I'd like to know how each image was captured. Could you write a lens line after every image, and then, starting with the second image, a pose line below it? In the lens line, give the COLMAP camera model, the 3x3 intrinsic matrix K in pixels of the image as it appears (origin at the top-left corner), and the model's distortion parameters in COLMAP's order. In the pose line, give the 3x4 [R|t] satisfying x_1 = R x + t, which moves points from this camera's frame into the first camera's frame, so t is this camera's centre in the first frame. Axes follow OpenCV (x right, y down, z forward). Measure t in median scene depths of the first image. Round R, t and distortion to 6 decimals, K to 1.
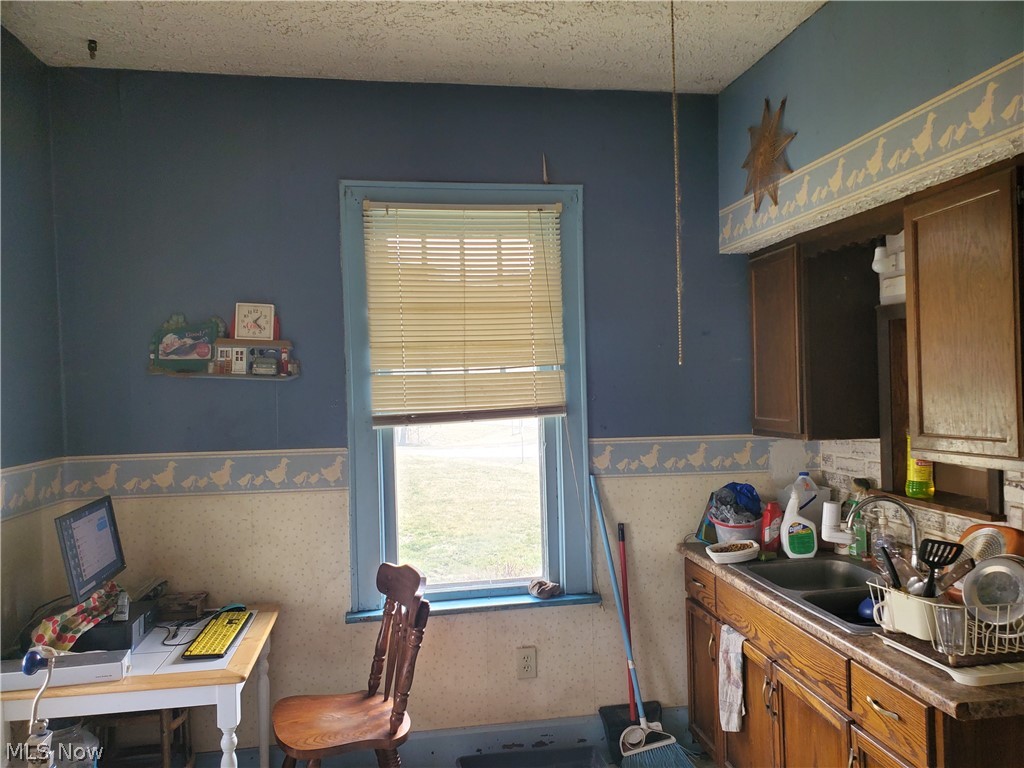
lens RADIAL K [[787.6, 0, 514.0], [0, 787.6, 389.5], [0, 0, 1]] dist [0.073731, -0.079301]
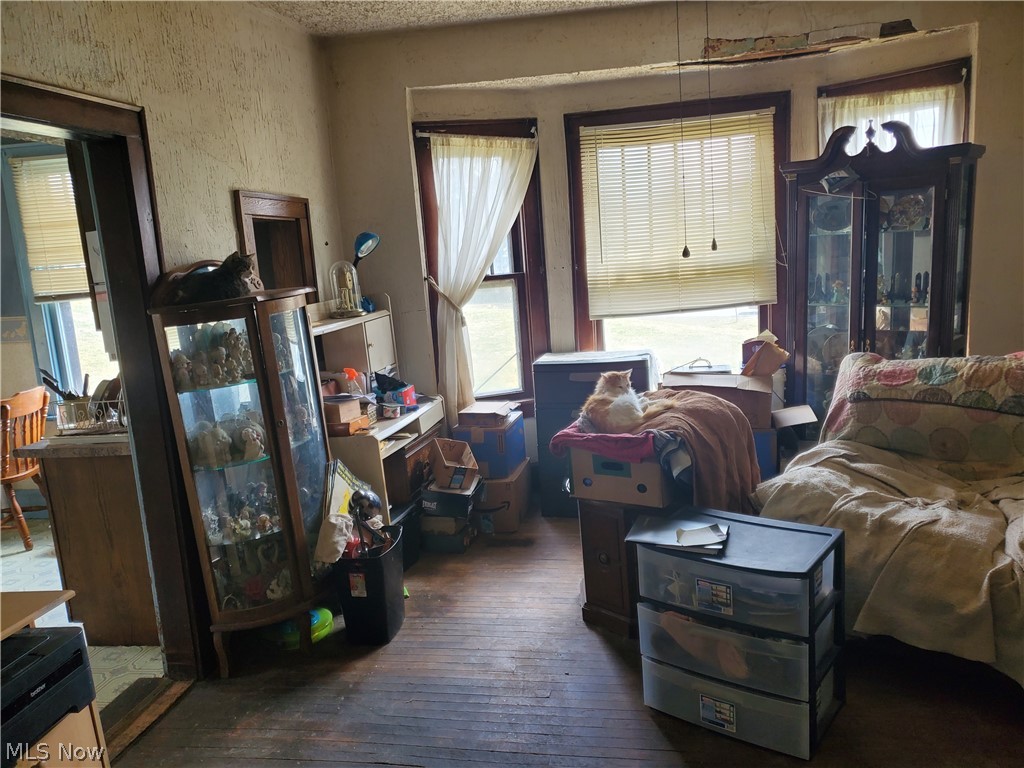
lens RADIAL K [[787.6, 0, 514.0], [0, 787.6, 389.5], [0, 0, 1]] dist [0.073731, -0.079301]
pose [[0.943112, 0.020965, -0.331814, 1.301201], [0.042775, 0.982065, 0.183629, -0.037554], [0.329712, -0.187376, 0.925300, -0.226248]]
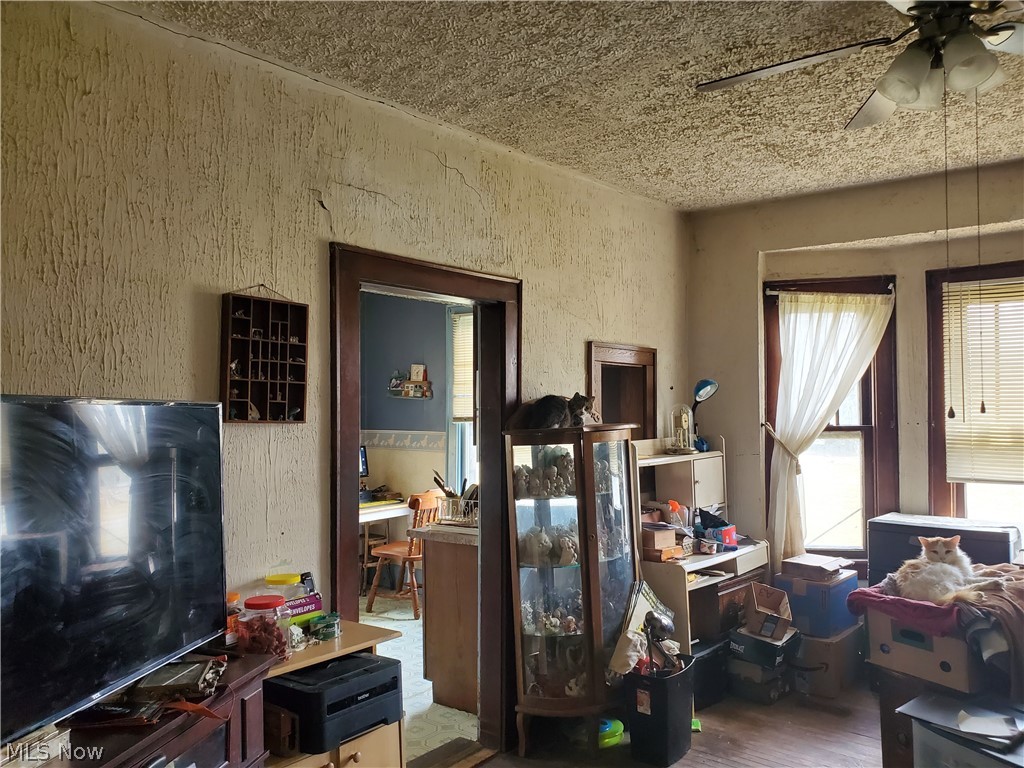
lens RADIAL K [[787.6, 0, 514.0], [0, 787.6, 389.5], [0, 0, 1]] dist [0.073731, -0.079301]
pose [[0.669310, 0.006180, -0.742957, 1.470881], [-0.012100, 0.999923, -0.002583, -0.036056], [0.742884, 0.010719, 0.669334, -0.263986]]
